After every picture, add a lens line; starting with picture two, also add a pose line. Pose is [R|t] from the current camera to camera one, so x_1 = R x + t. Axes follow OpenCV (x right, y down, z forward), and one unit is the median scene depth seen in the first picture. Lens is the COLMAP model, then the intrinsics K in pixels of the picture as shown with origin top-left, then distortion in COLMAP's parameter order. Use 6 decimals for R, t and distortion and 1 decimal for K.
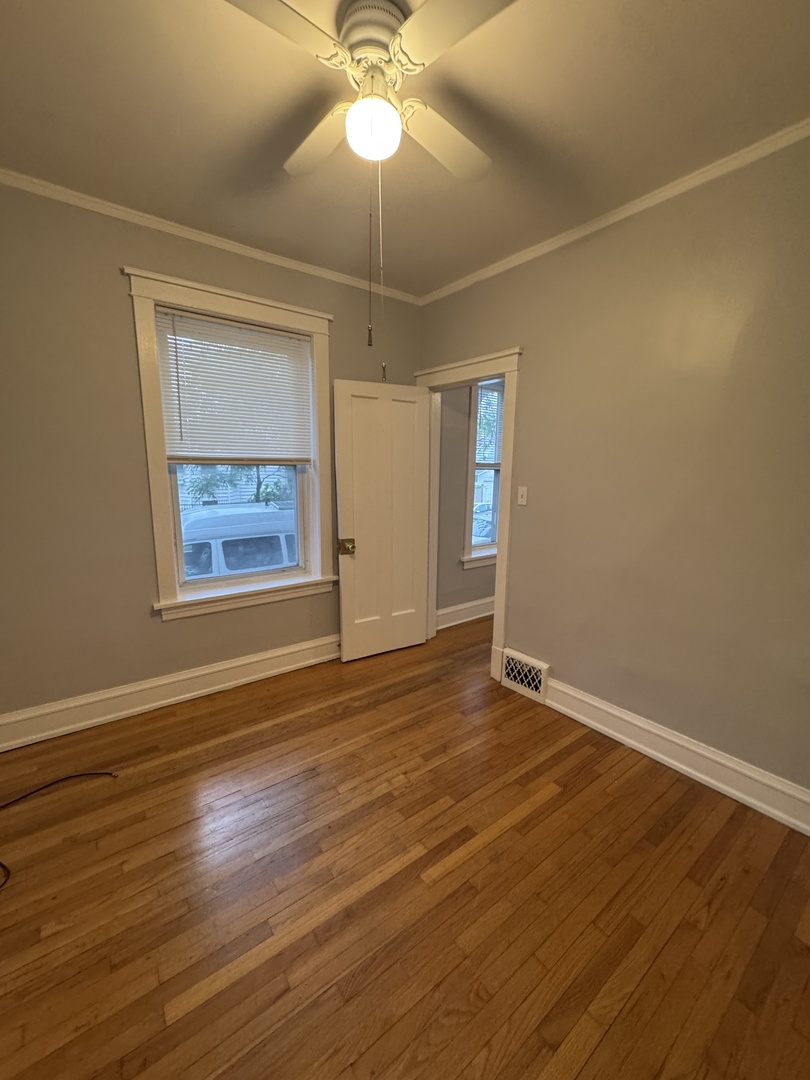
lens RADIAL K [[430.5, 0, 405.0], [0, 430.5, 540.0], [0, 0, 1]] dist [-0.001470, -0.000048]
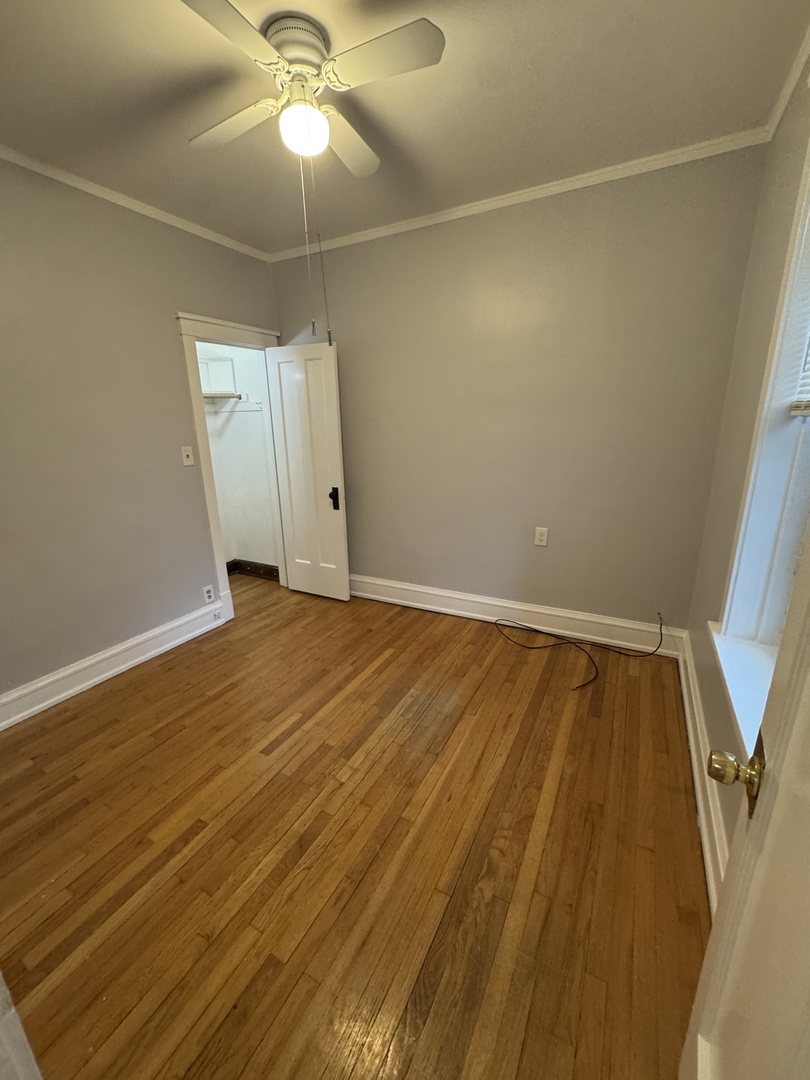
lens RADIAL K [[430.5, 0, 405.0], [0, 430.5, 540.0], [0, 0, 1]] dist [-0.001470, -0.000048]
pose [[-0.907512, 0.121260, -0.402141, 0.176932], [-0.057010, 0.912999, 0.403958, -0.278177], [0.416139, 0.389523, -0.821645, 1.602834]]
